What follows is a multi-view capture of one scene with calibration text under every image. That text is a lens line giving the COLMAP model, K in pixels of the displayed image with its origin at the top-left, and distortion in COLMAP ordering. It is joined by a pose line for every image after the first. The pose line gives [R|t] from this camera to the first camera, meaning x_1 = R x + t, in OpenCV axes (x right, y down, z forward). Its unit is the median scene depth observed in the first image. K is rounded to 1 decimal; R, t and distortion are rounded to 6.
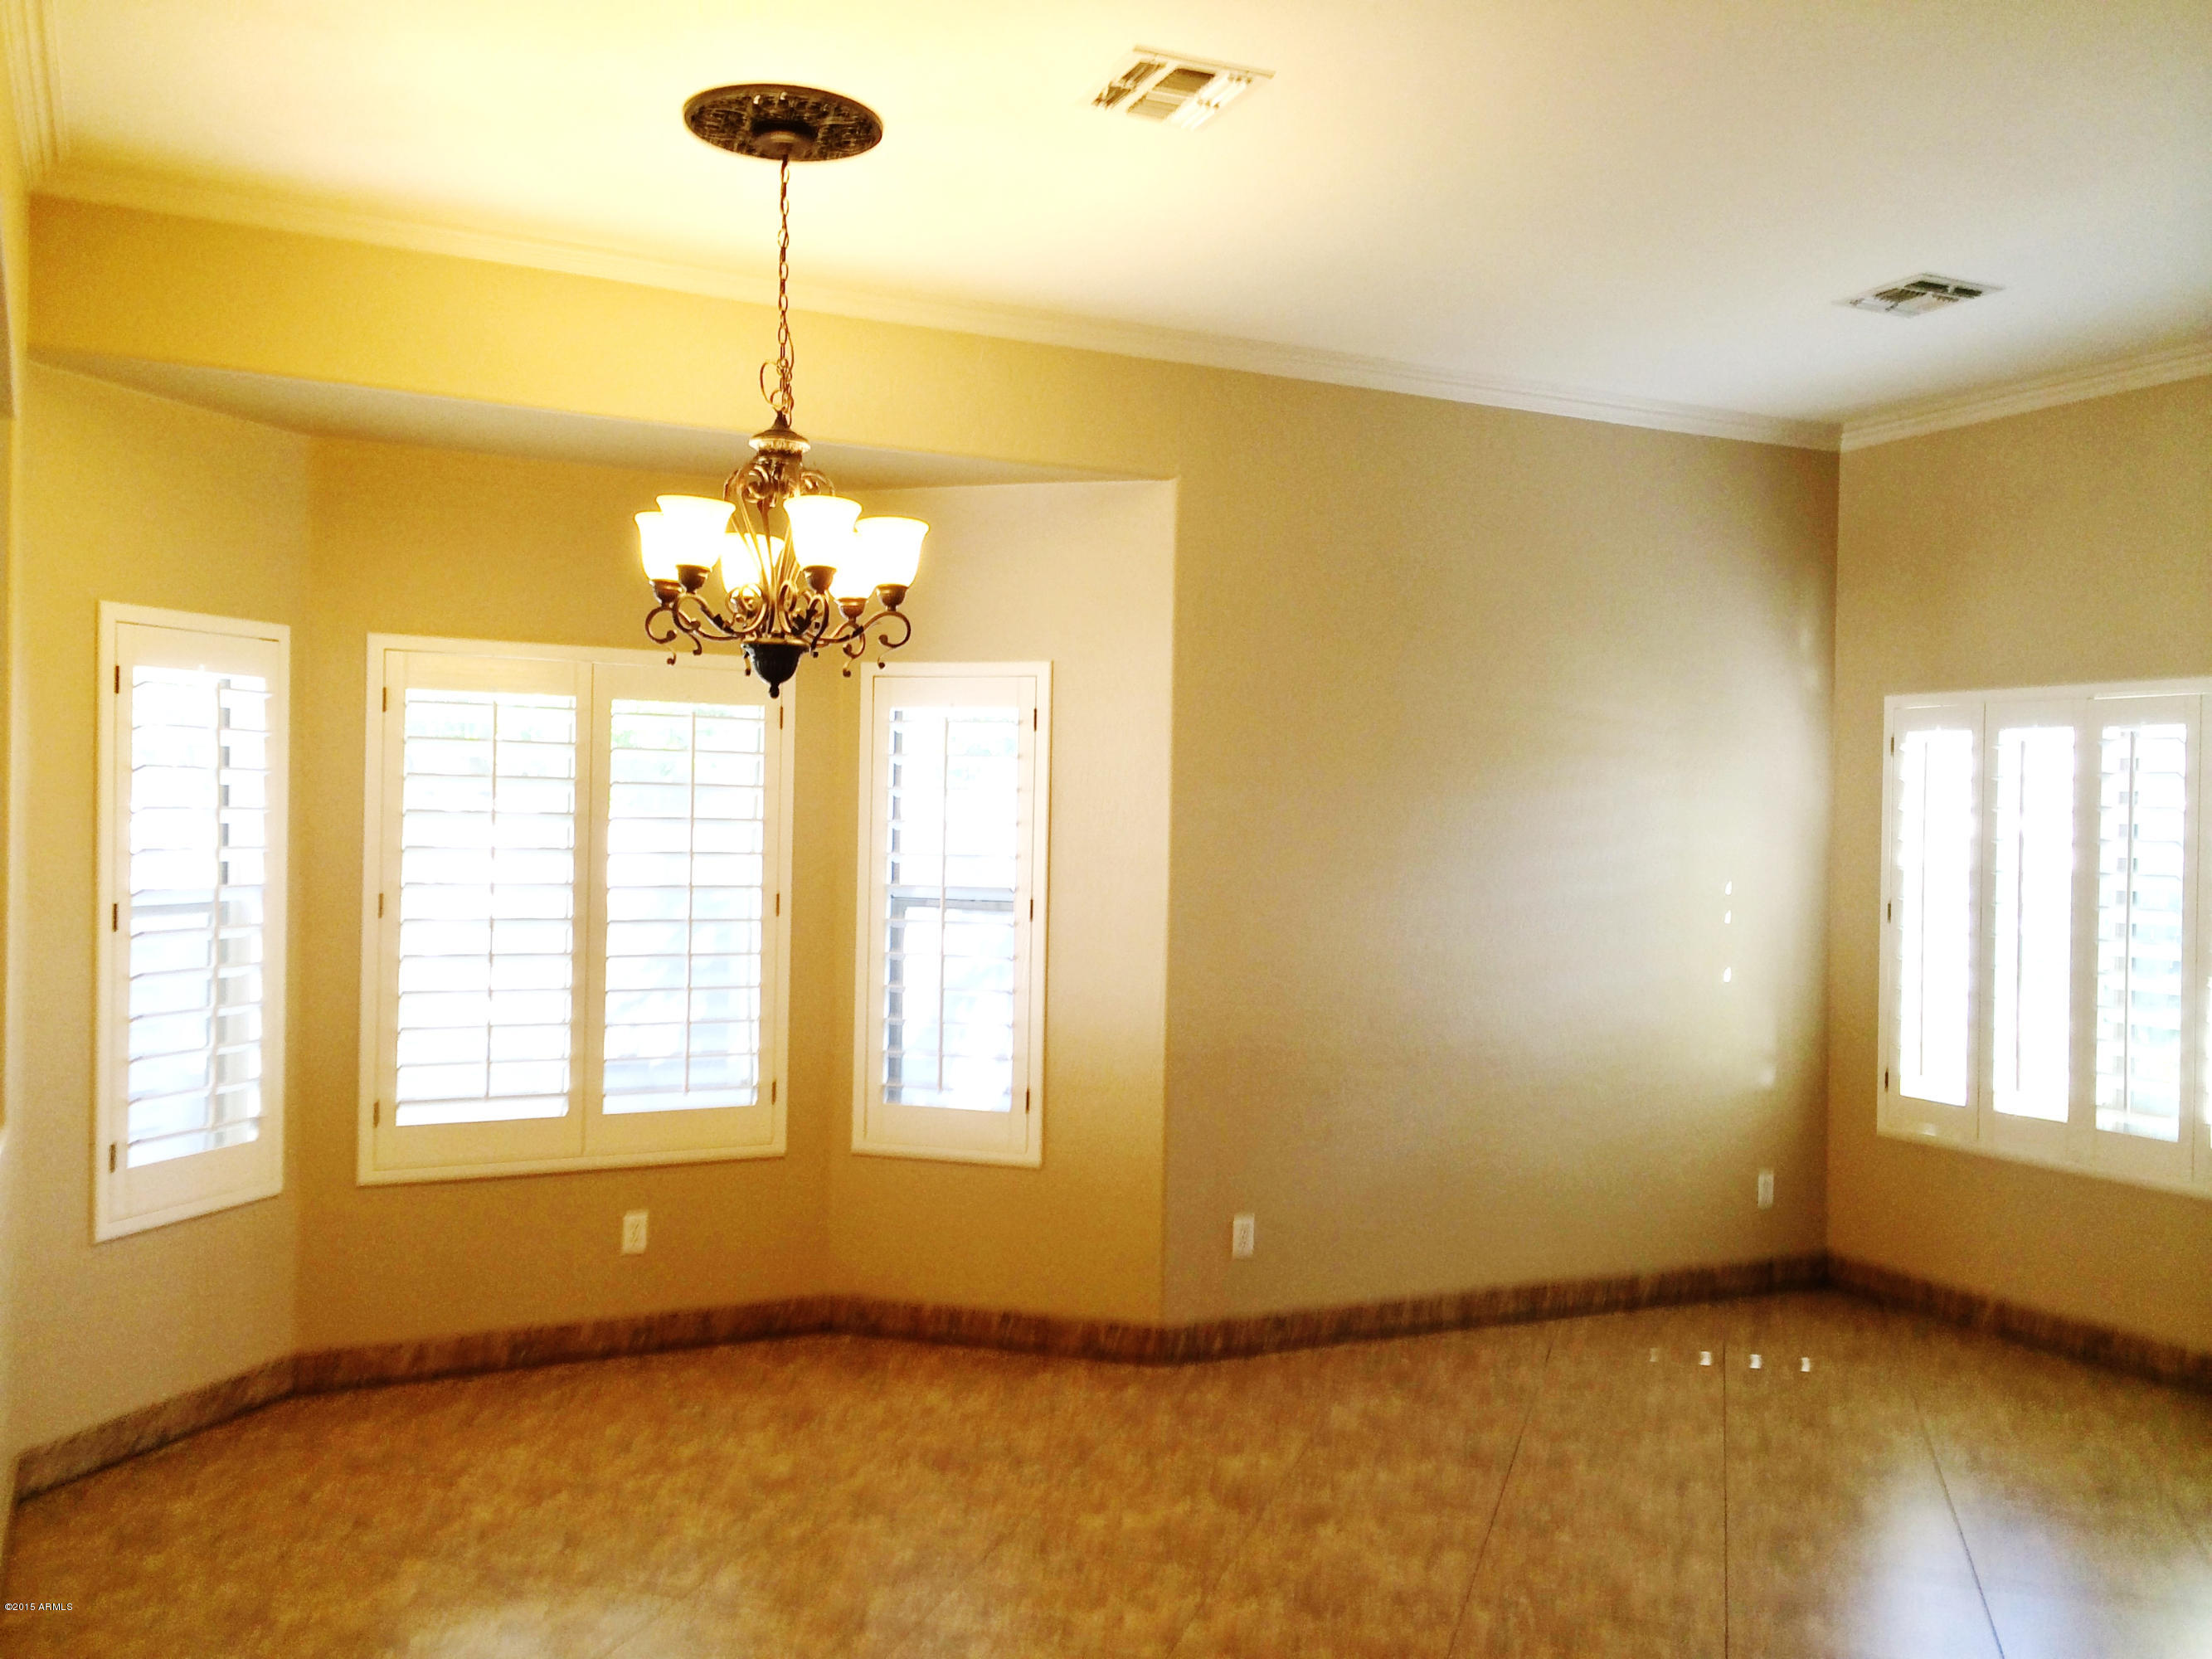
lens RADIAL K [[1896.8, 0, 1106.3], [0, 1896.8, 829.9], [0, 0, 1]] dist [0.071758, -0.072085]
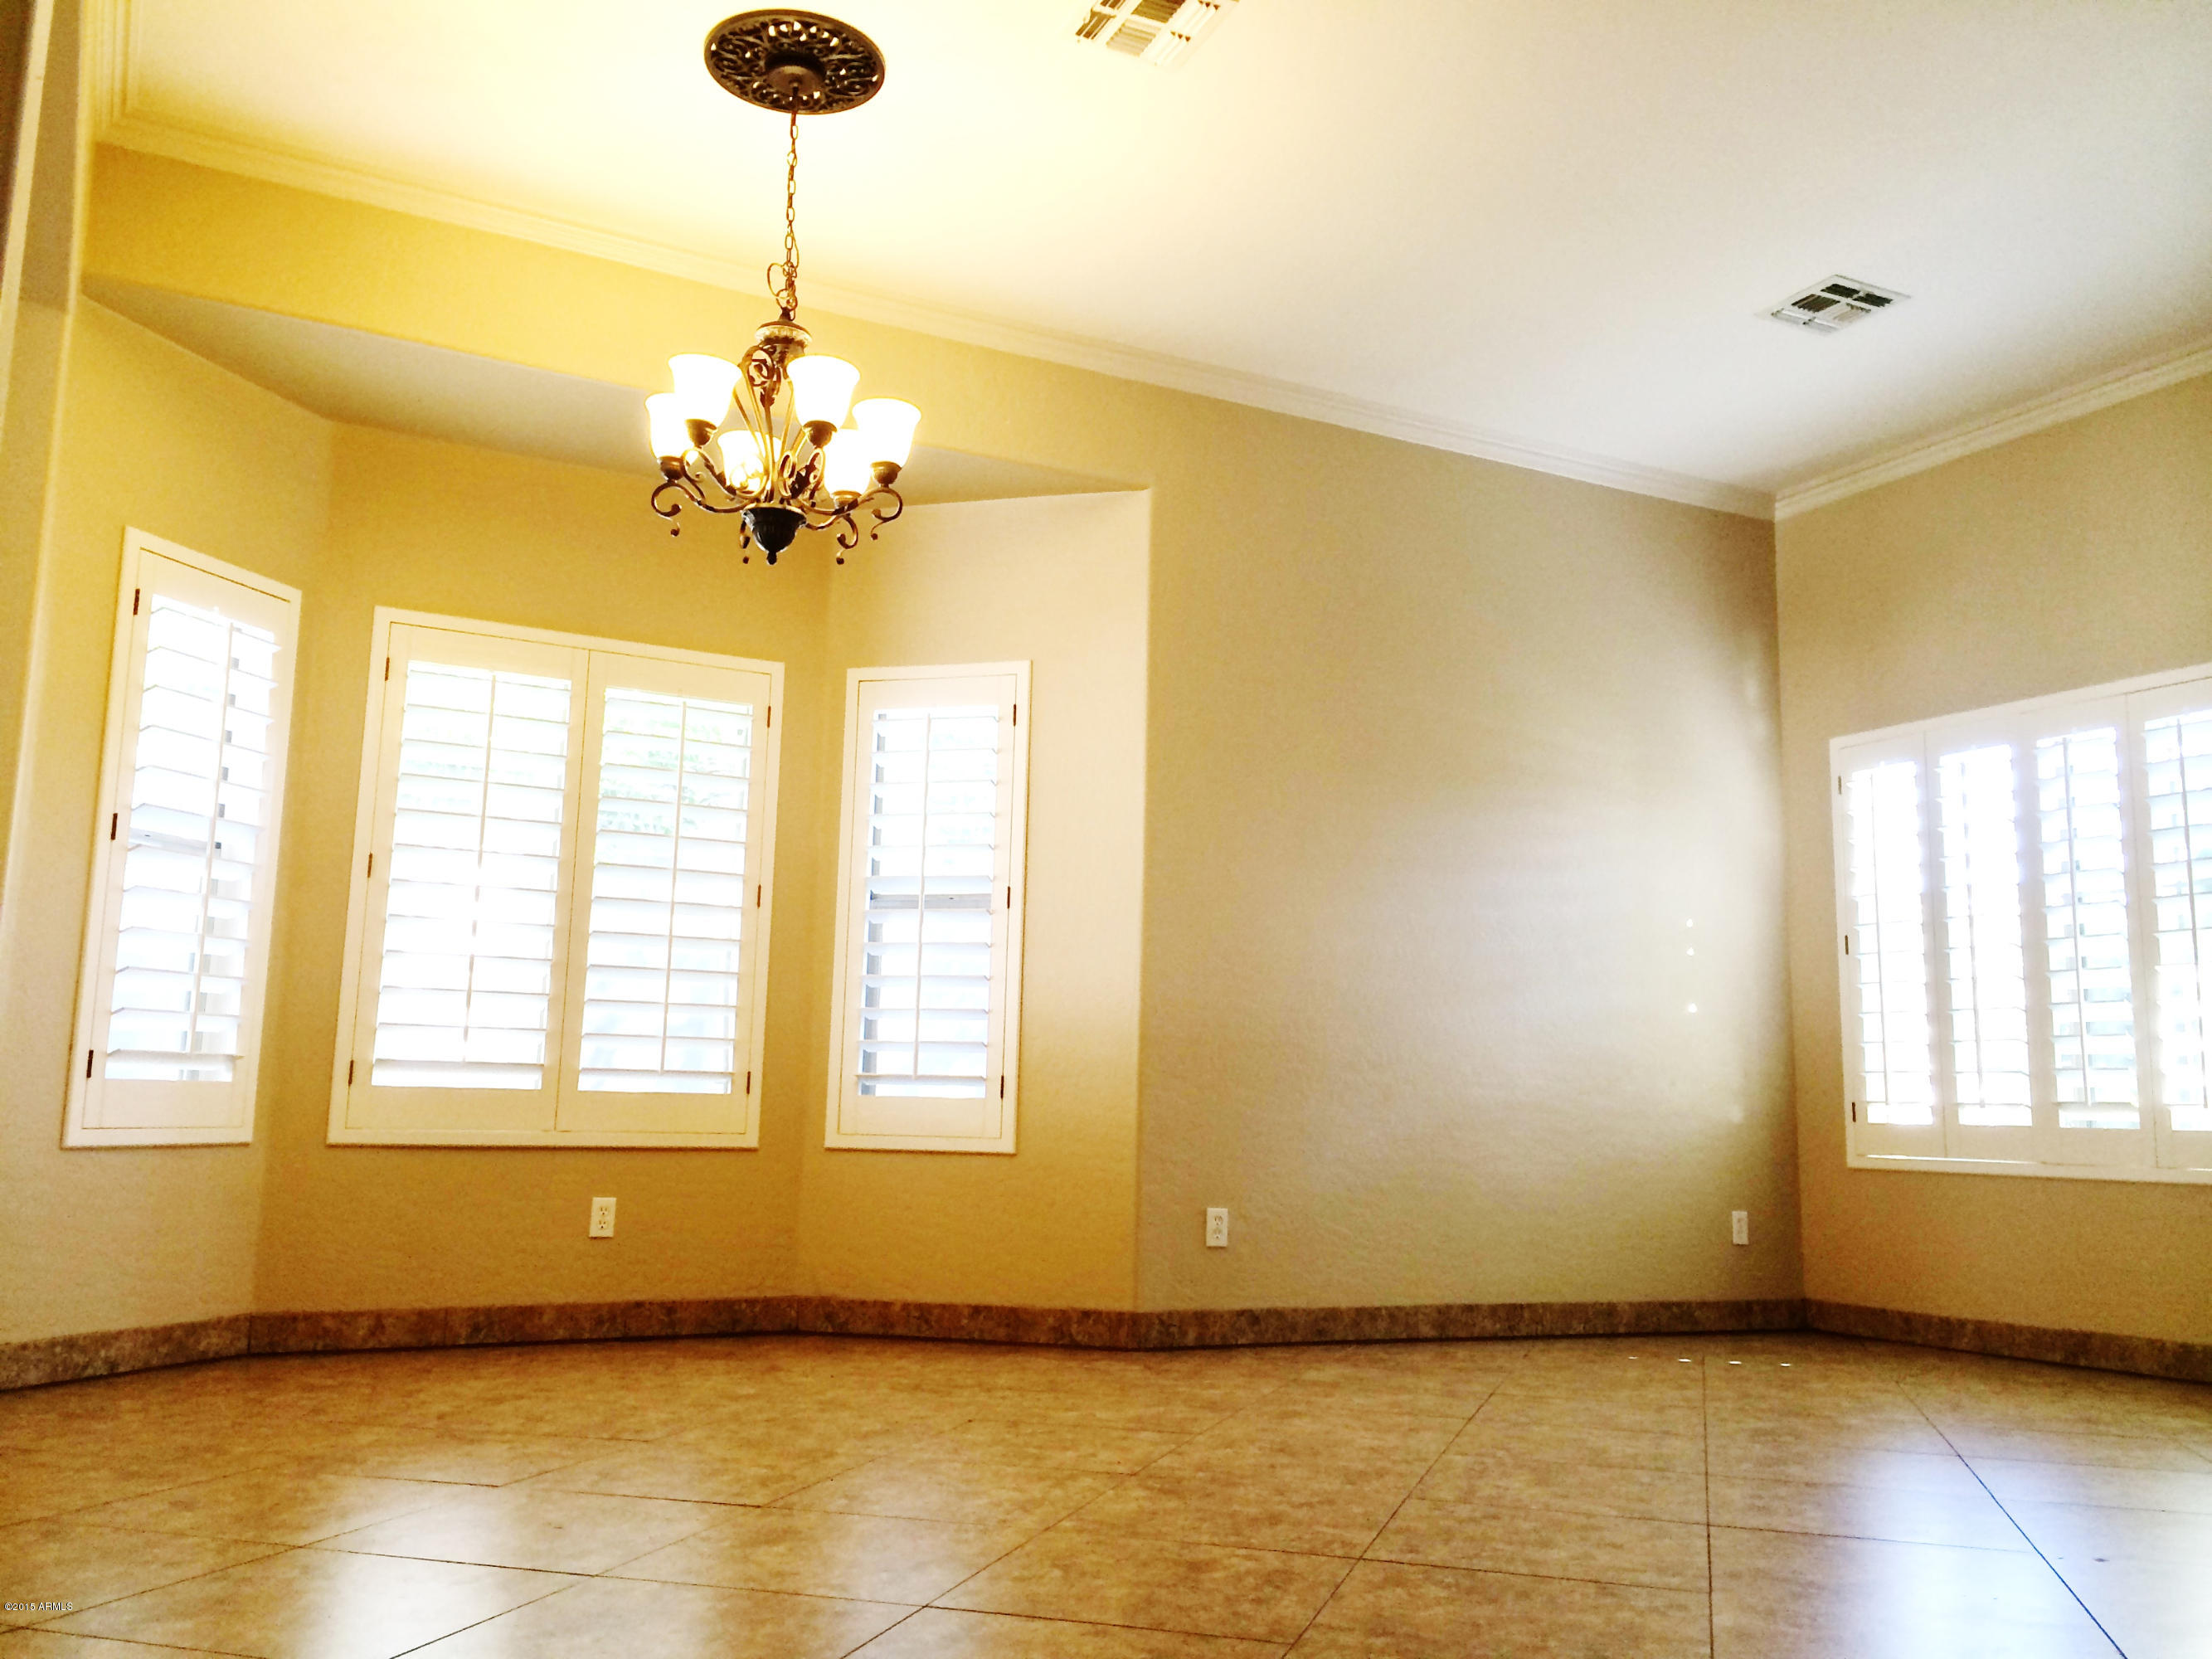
lens RADIAL K [[1896.8, 0, 1106.6], [0, 1896.8, 821.3], [0, 0, 1]] dist [0.071758, -0.072085]
pose [[0.999869, 0.007328, 0.014441, -0.001670], [-0.004892, 0.986769, -0.162058, 0.175843], [-0.015437, 0.161966, 0.986676, -0.015656]]
